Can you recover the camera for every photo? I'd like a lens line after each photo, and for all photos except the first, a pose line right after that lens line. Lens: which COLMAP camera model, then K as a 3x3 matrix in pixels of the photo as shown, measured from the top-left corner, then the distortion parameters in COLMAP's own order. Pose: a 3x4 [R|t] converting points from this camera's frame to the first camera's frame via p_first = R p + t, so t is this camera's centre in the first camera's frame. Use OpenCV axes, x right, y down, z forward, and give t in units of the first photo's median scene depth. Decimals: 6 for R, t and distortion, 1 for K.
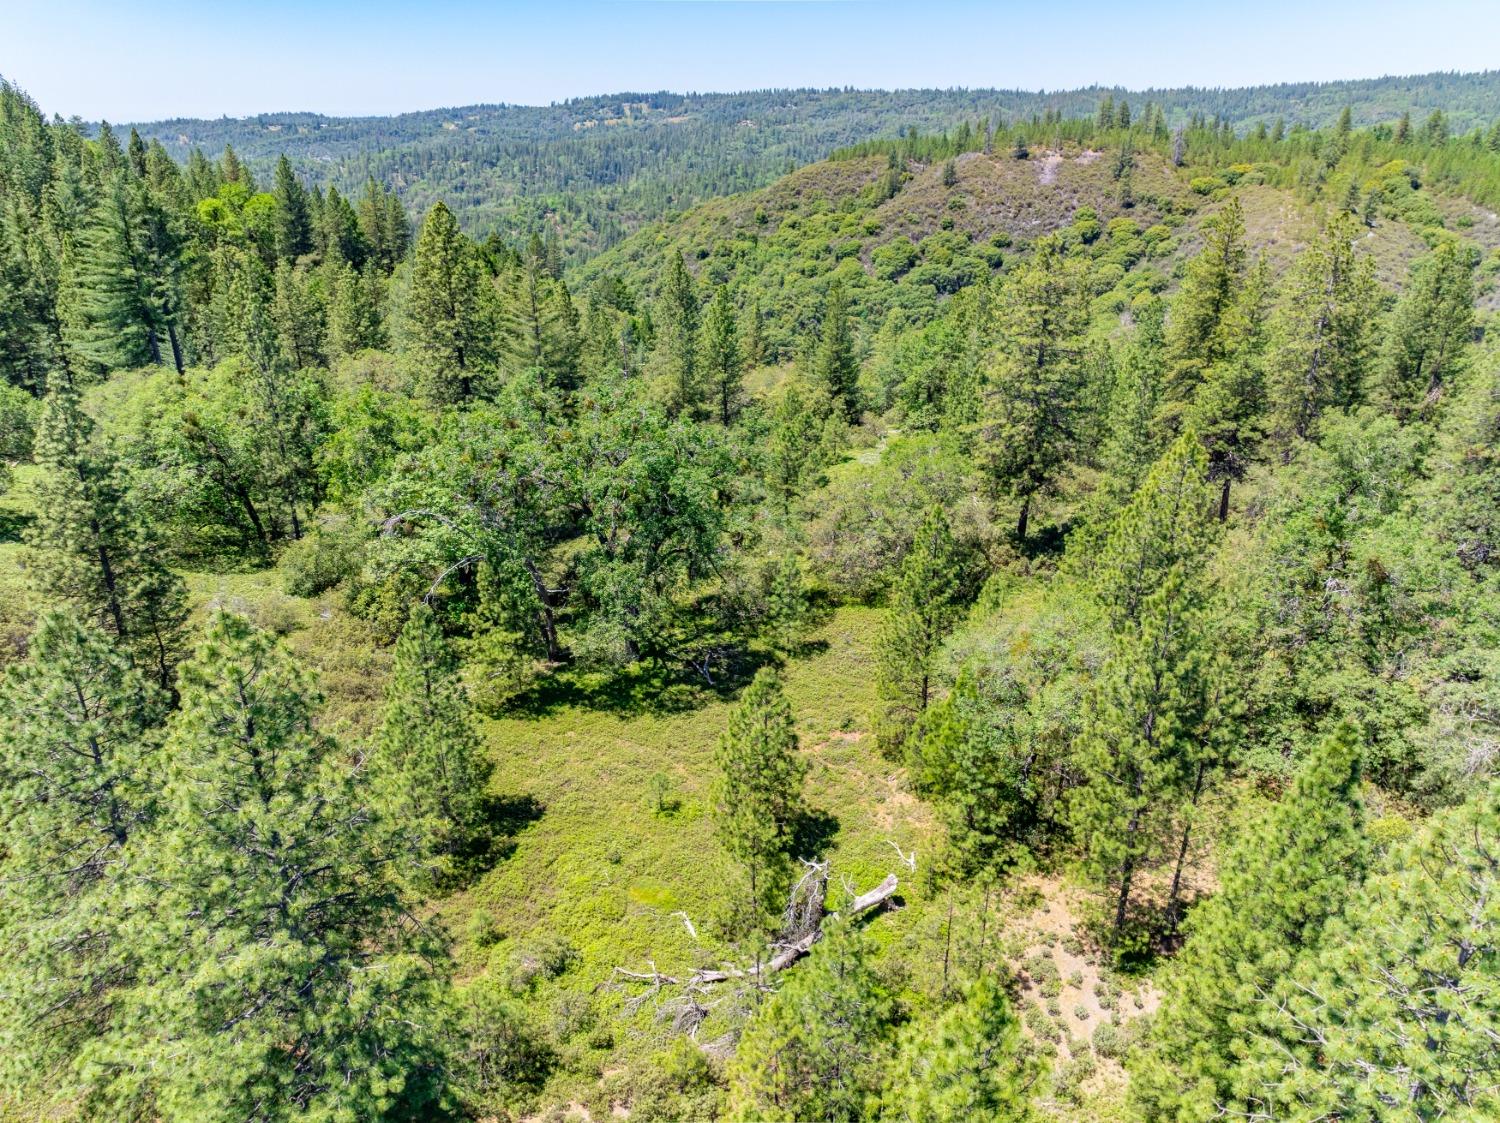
lens RADIAL K [[1052.6, 0, 749.4], [0, 1052.6, 558.9], [0, 0, 1]] dist [-0.013276, 0.018245]
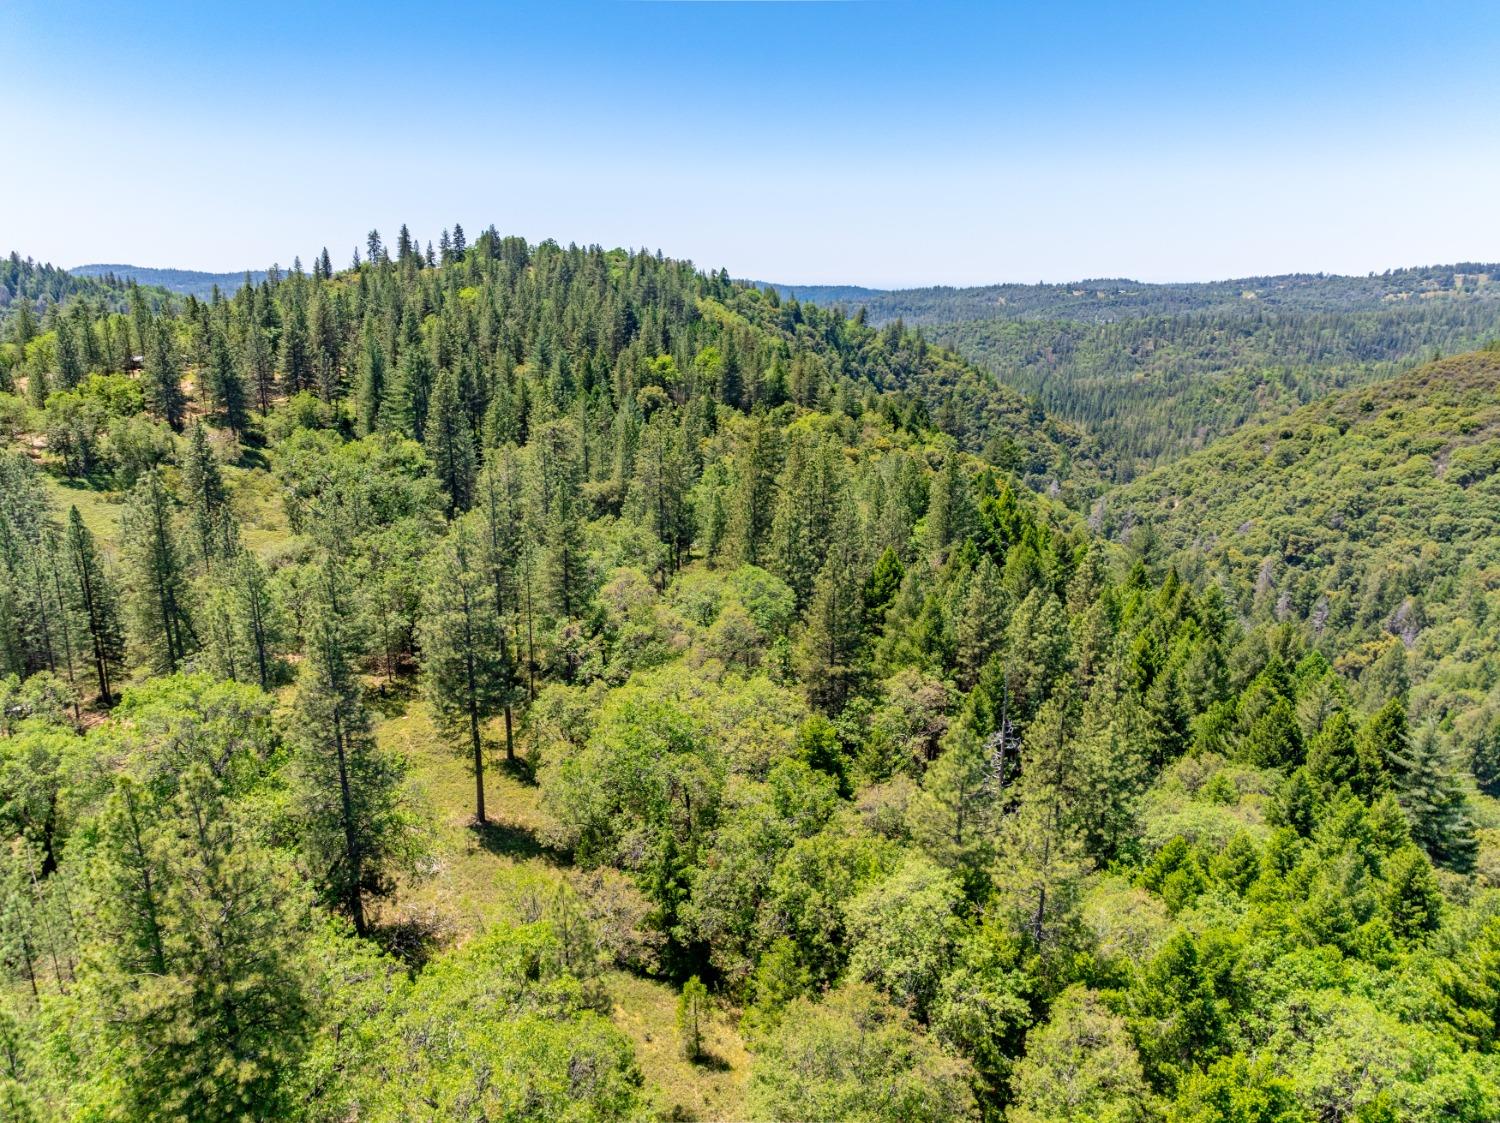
lens RADIAL K [[1052.6, 0, 750.6], [0, 1052.6, 563.1], [0, 0, 1]] dist [-0.013276, 0.018245]
pose [[0.746311, 0.183303, -0.639859, 0.230307], [-0.268492, 0.962555, -0.037413, -0.008263], [0.609042, 0.199719, 0.767581, -0.019517]]
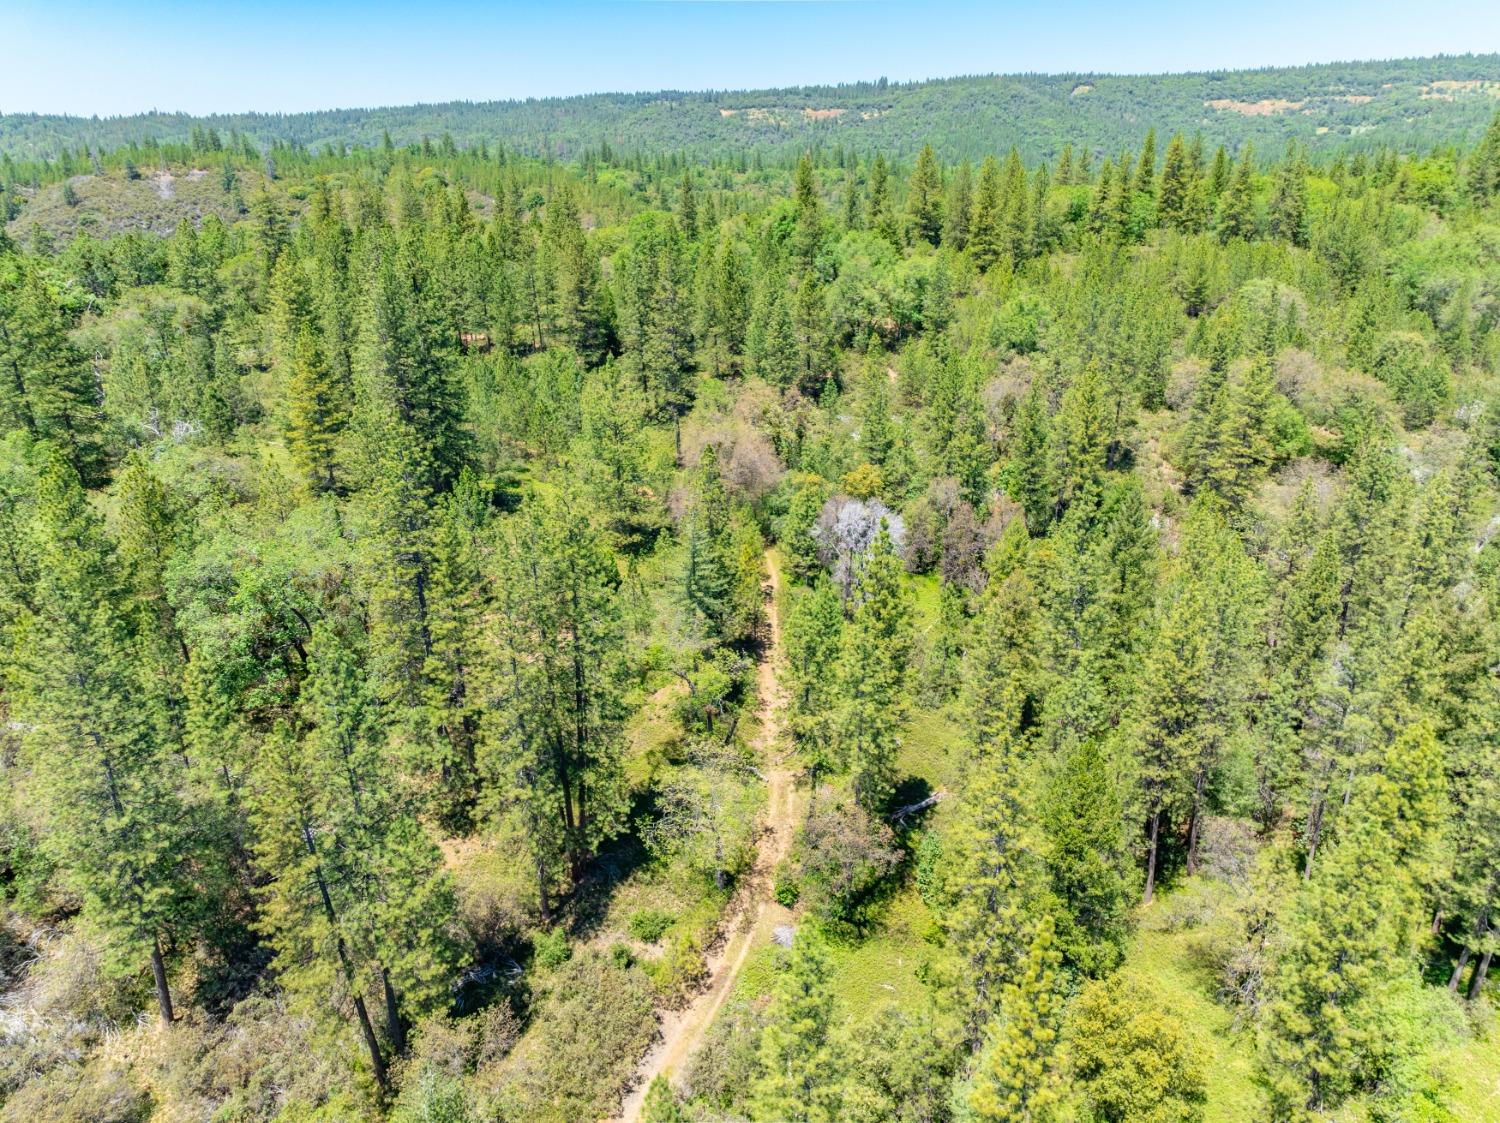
lens RADIAL K [[1052.6, 0, 757.7], [0, 1052.6, 559.6], [0, 0, 1]] dist [-0.013276, 0.018245]
pose [[0.707367, -0.277474, 0.650108, -0.117082], [0.289443, 0.952790, 0.091727, 0.104726], [-0.644868, 0.123285, 0.754285, -0.248114]]
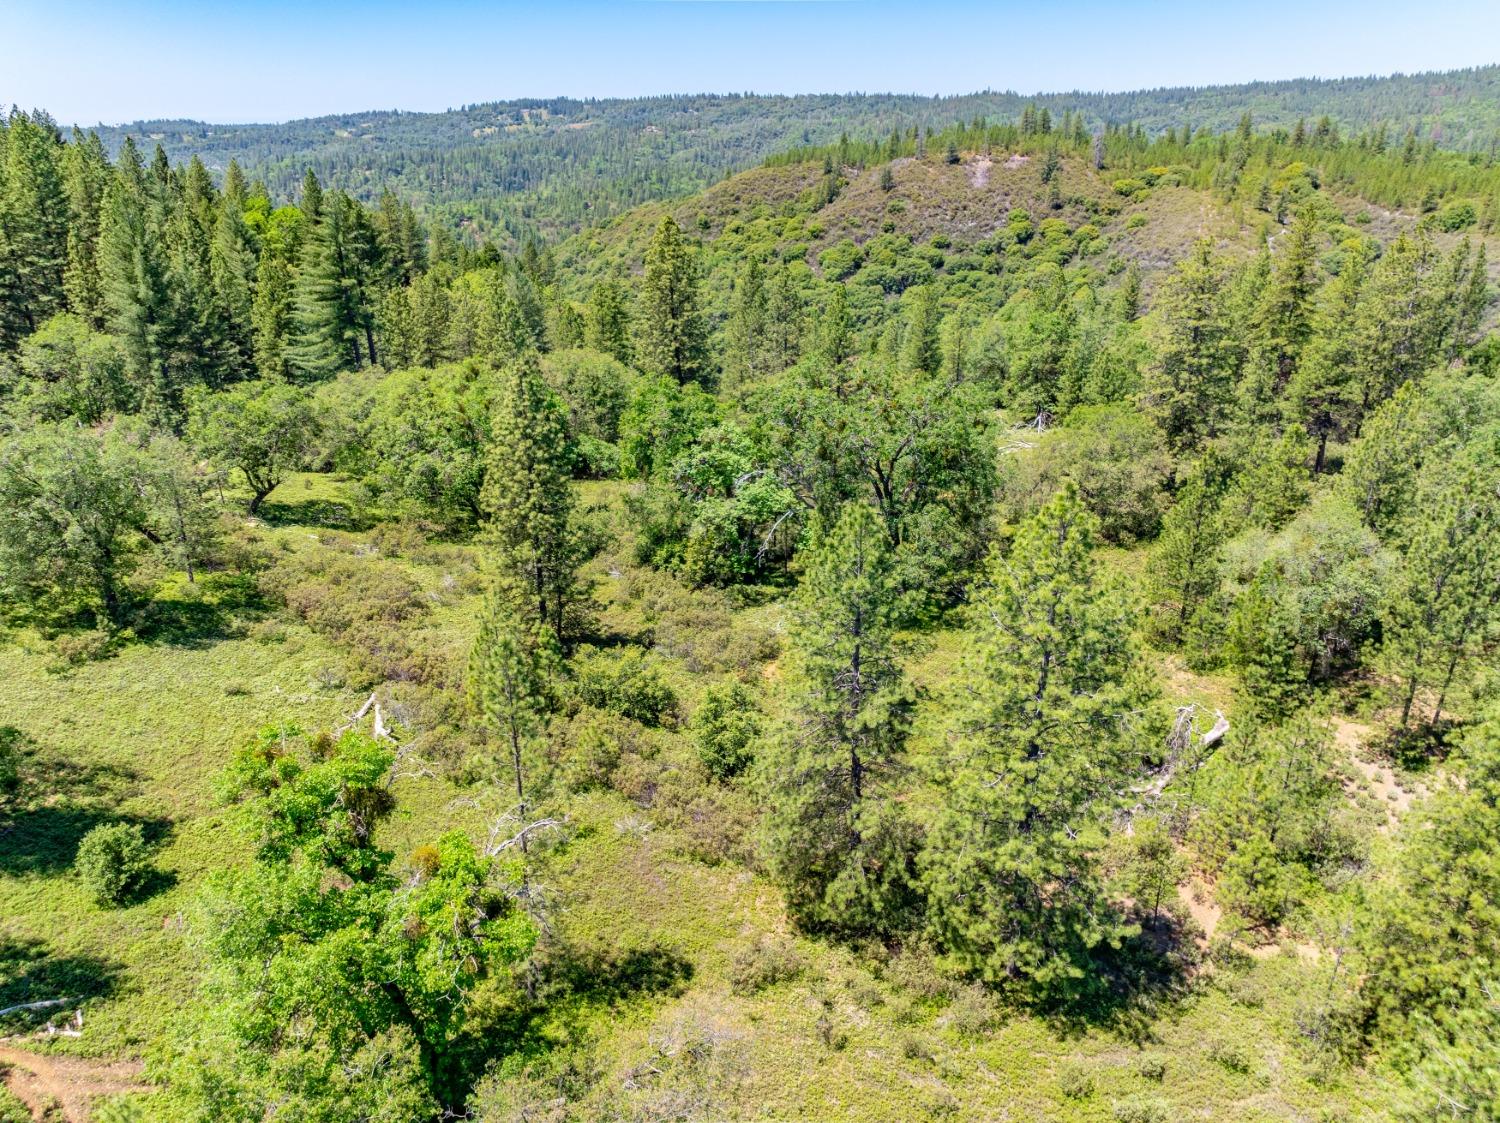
lens RADIAL K [[1052.6, 0, 750.2], [0, 1052.6, 559.9], [0, 0, 1]] dist [-0.013276, 0.018245]
pose [[0.995315, -0.041482, 0.087331, -0.047653], [0.041728, 0.999129, -0.000987, 0.006365], [-0.087214, 0.004627, 0.996179, -0.023383]]
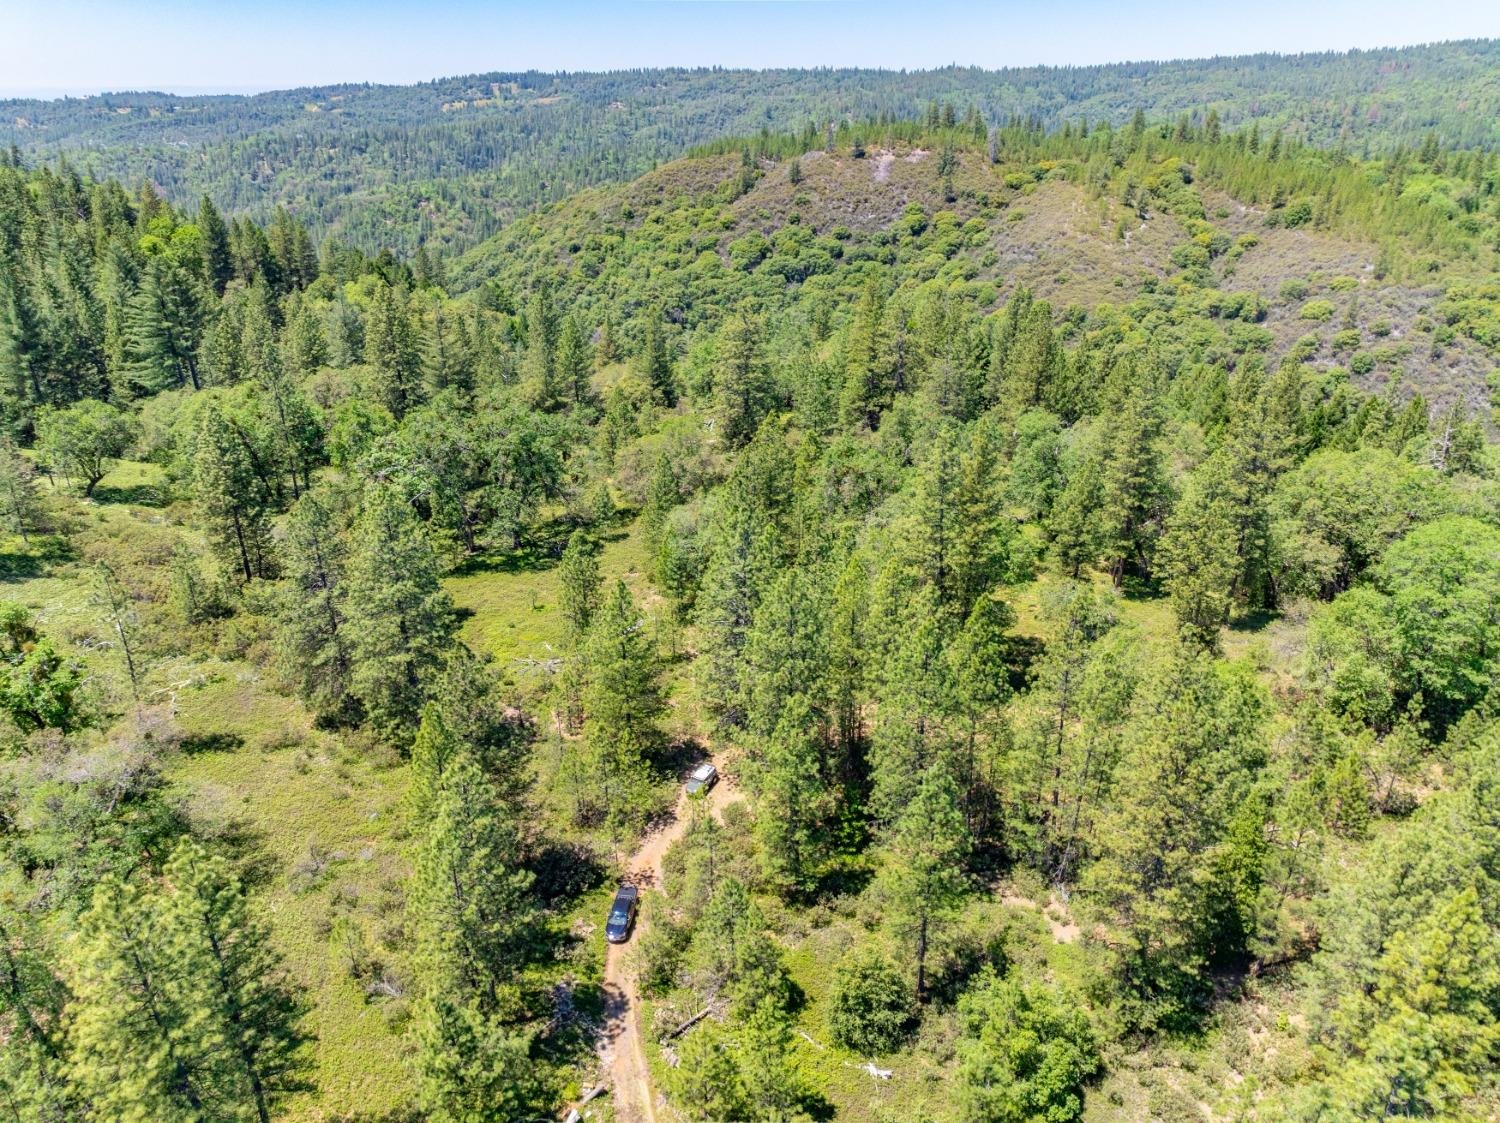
lens RADIAL K [[1052.6, 0, 748.6], [0, 1052.6, 562.6], [0, 0, 1]] dist [-0.013276, 0.018245]
pose [[0.994092, -0.048919, 0.096892, 0.012847], [0.046438, 0.998537, 0.027702, 0.010993], [-0.098106, -0.023039, 0.994909, -0.100124]]
